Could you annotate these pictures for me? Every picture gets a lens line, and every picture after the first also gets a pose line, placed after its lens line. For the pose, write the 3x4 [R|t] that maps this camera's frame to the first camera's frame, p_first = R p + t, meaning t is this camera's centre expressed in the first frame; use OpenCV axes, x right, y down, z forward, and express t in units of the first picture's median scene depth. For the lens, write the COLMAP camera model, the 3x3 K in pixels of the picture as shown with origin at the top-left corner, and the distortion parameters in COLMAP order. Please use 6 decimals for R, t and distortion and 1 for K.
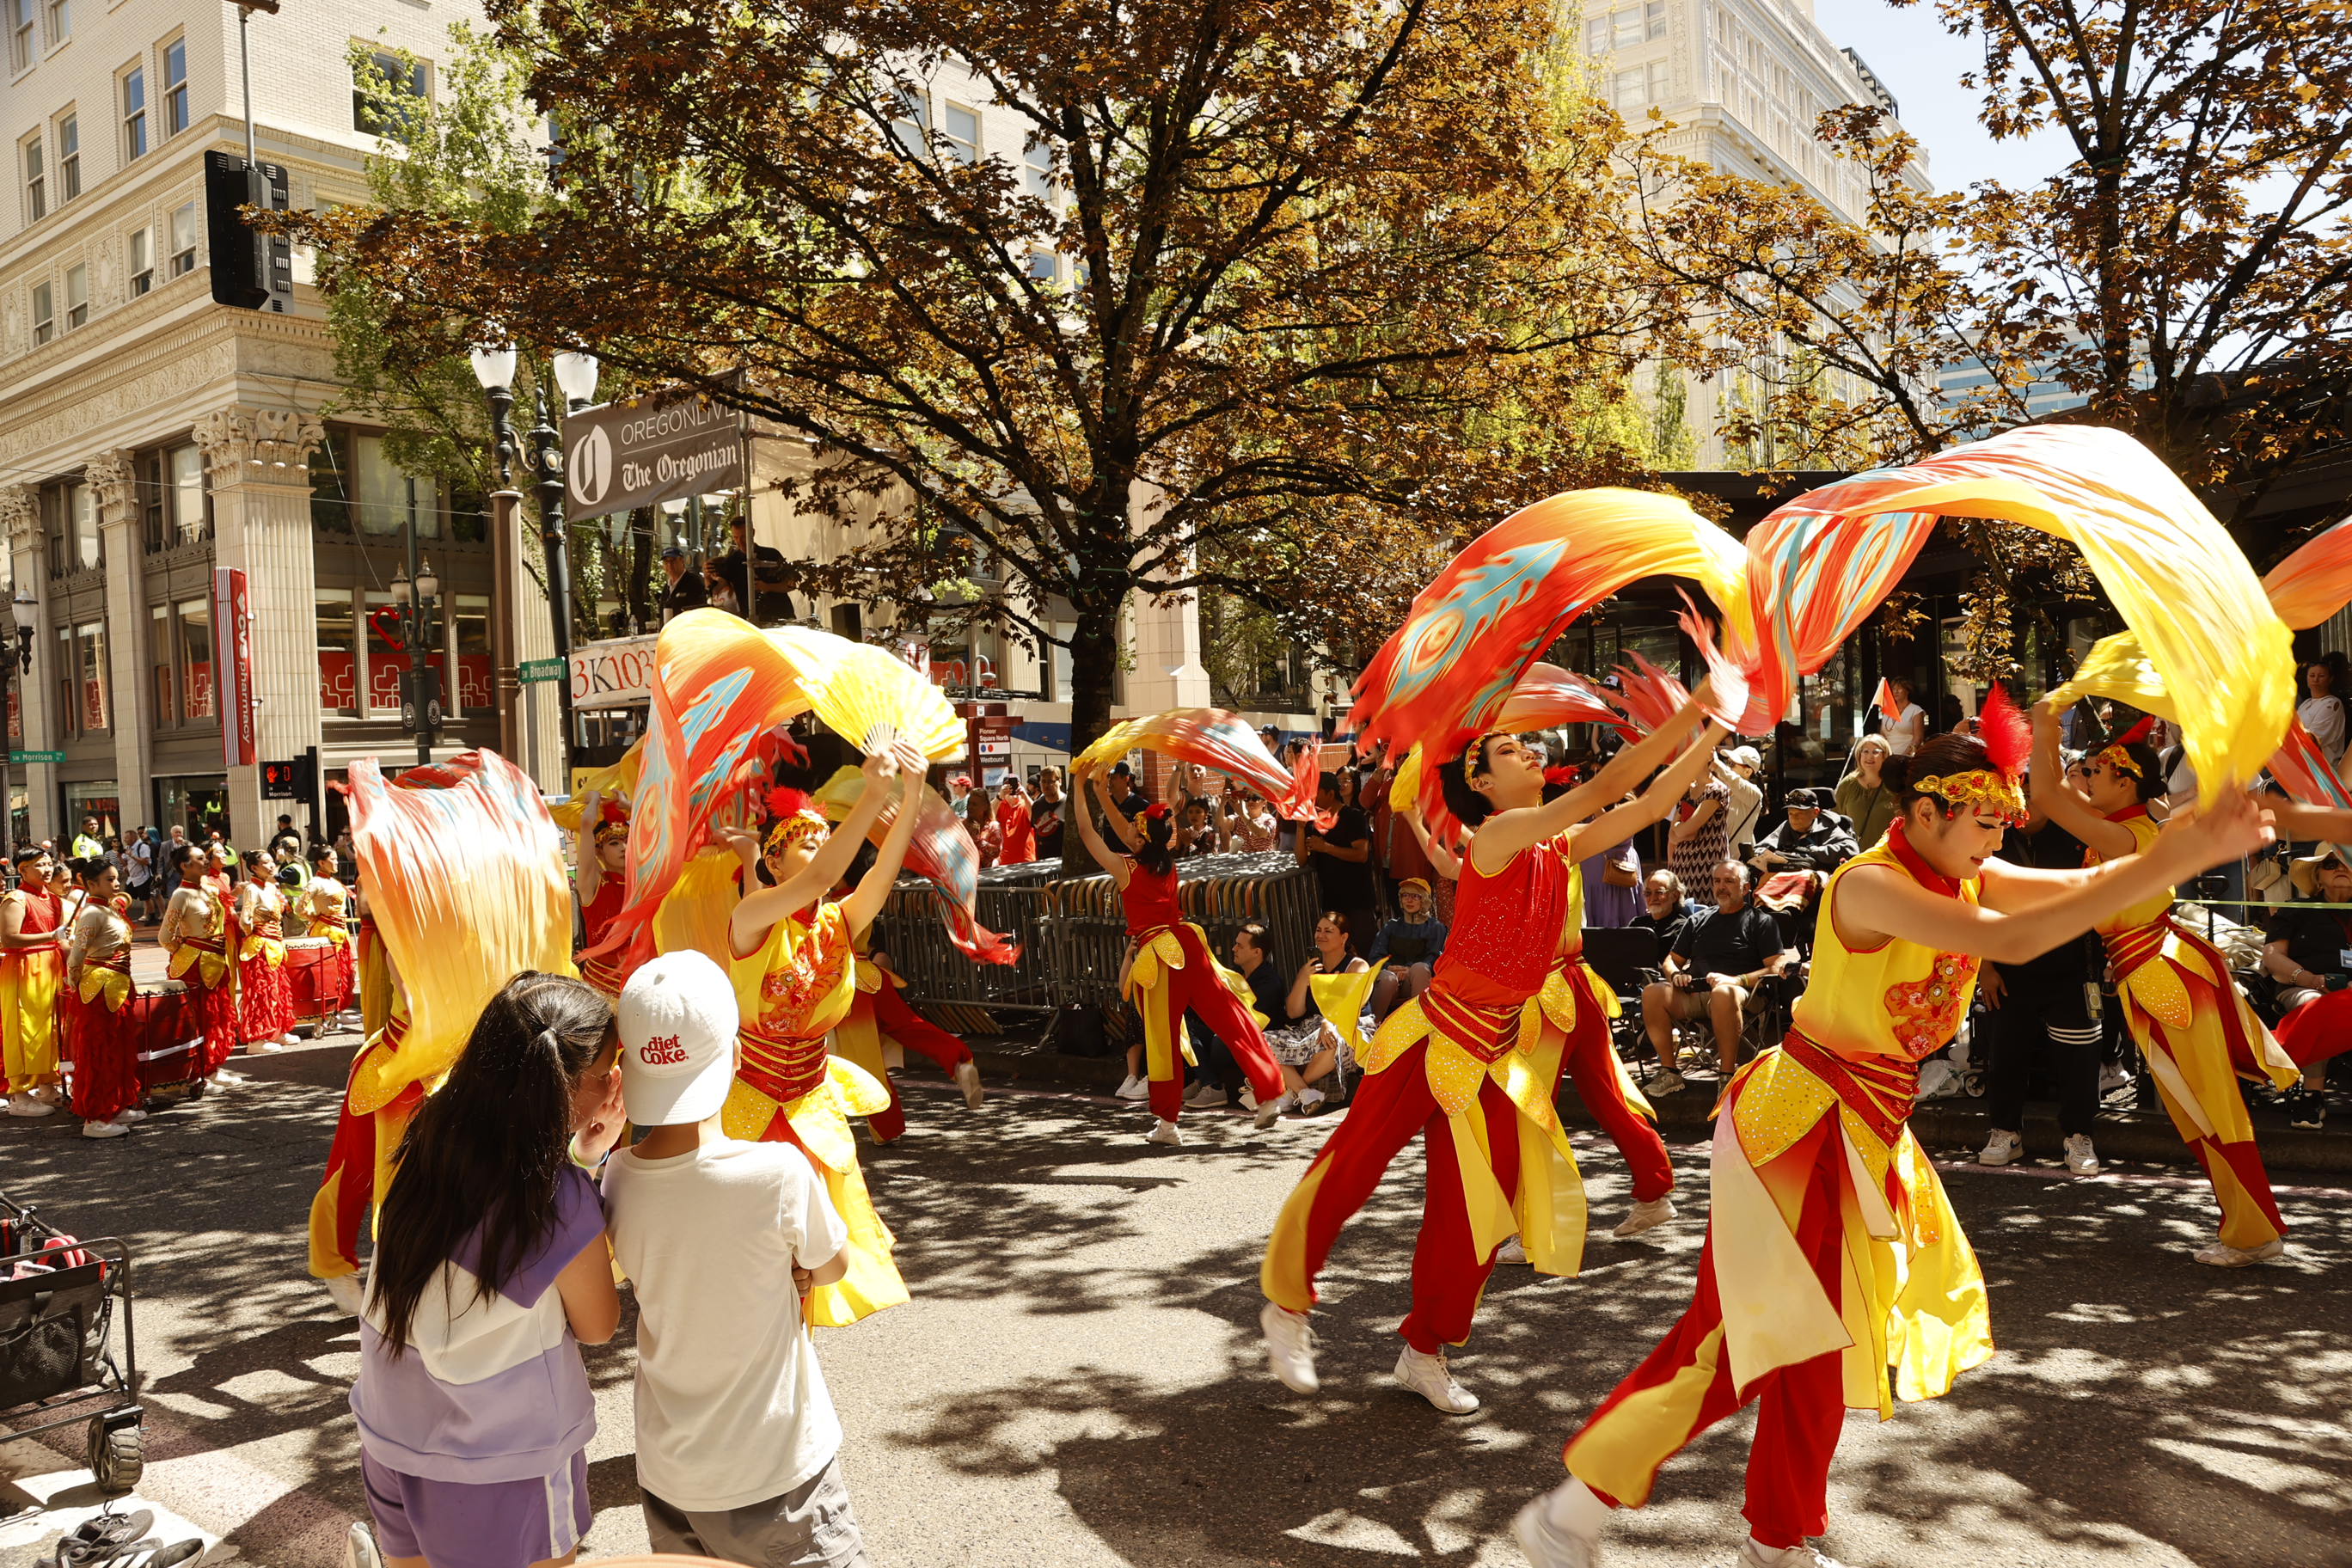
lens RADIAL K [[1708.9, 0, 1189.1], [0, 1708.9, 792.2], [0, 0, 1]] dist [-0.097252, 0.074913]
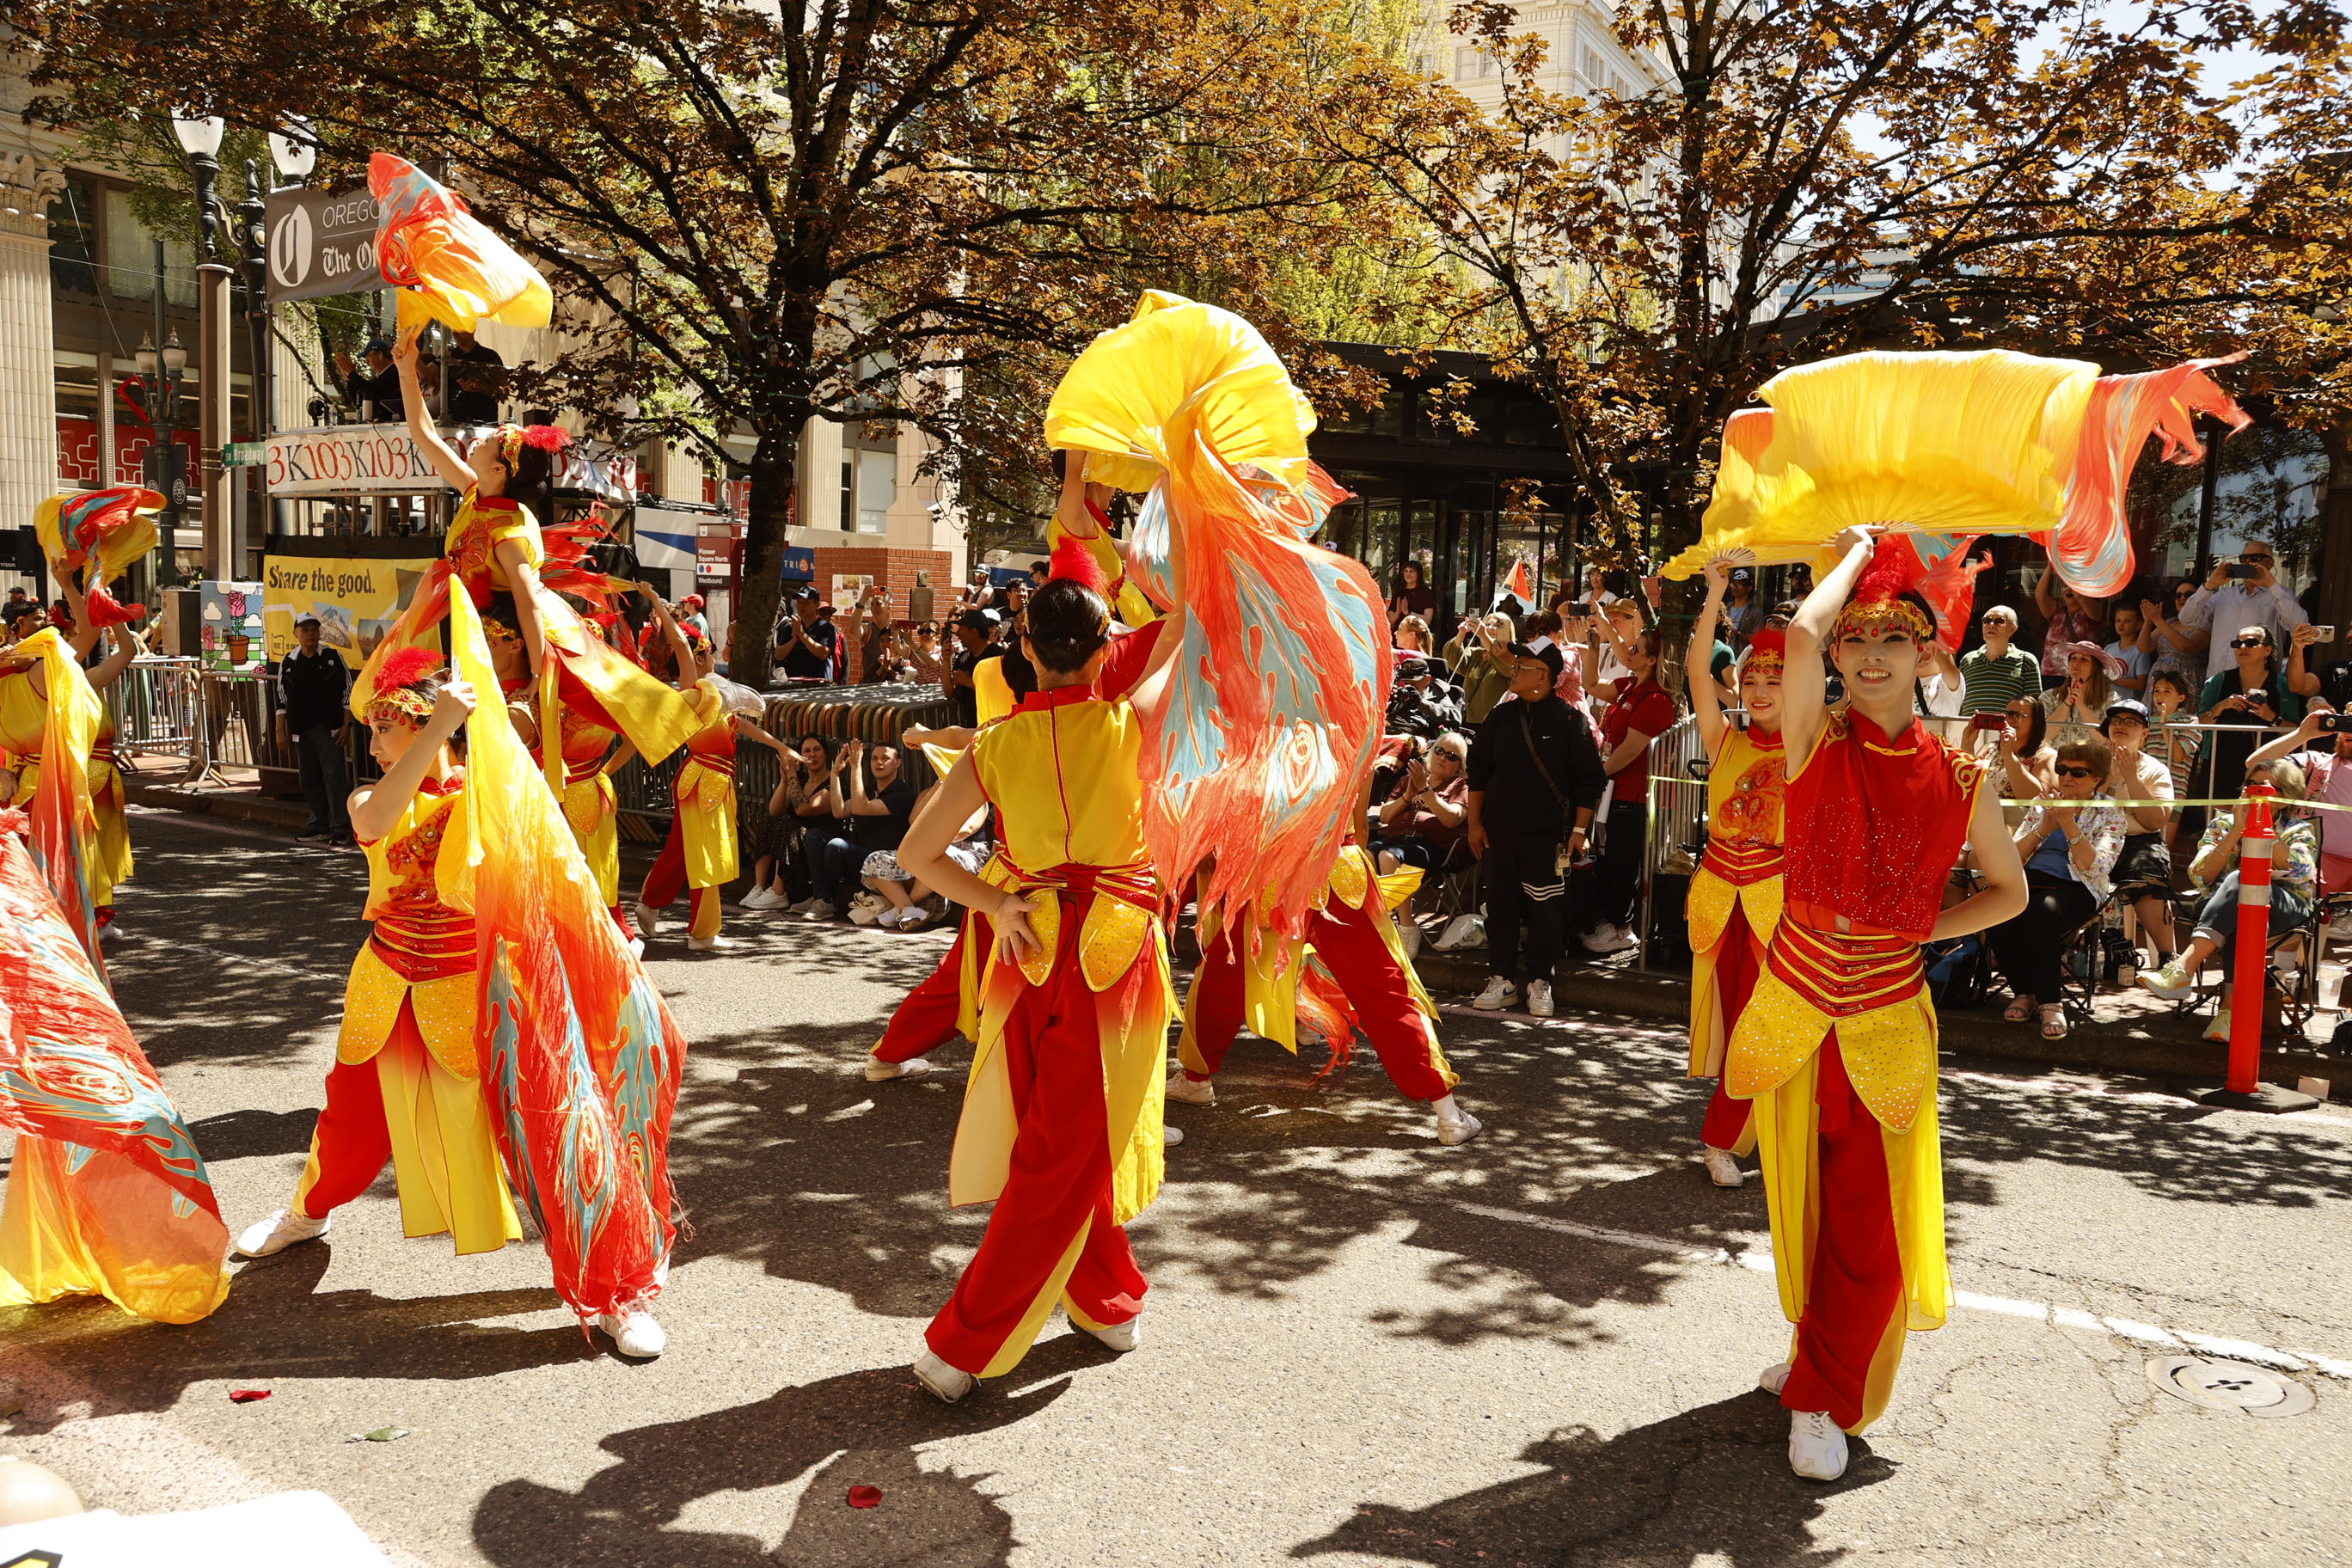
lens RADIAL K [[1708.9, 0, 1211.2], [0, 1708.9, 798.4], [0, 0, 1]] dist [-0.097252, 0.074913]
pose [[0.992466, 0.063156, 0.104987, 0.155068], [-0.072576, 0.993432, 0.088466, 0.000767], [-0.098711, -0.095419, 0.990531, -0.064092]]
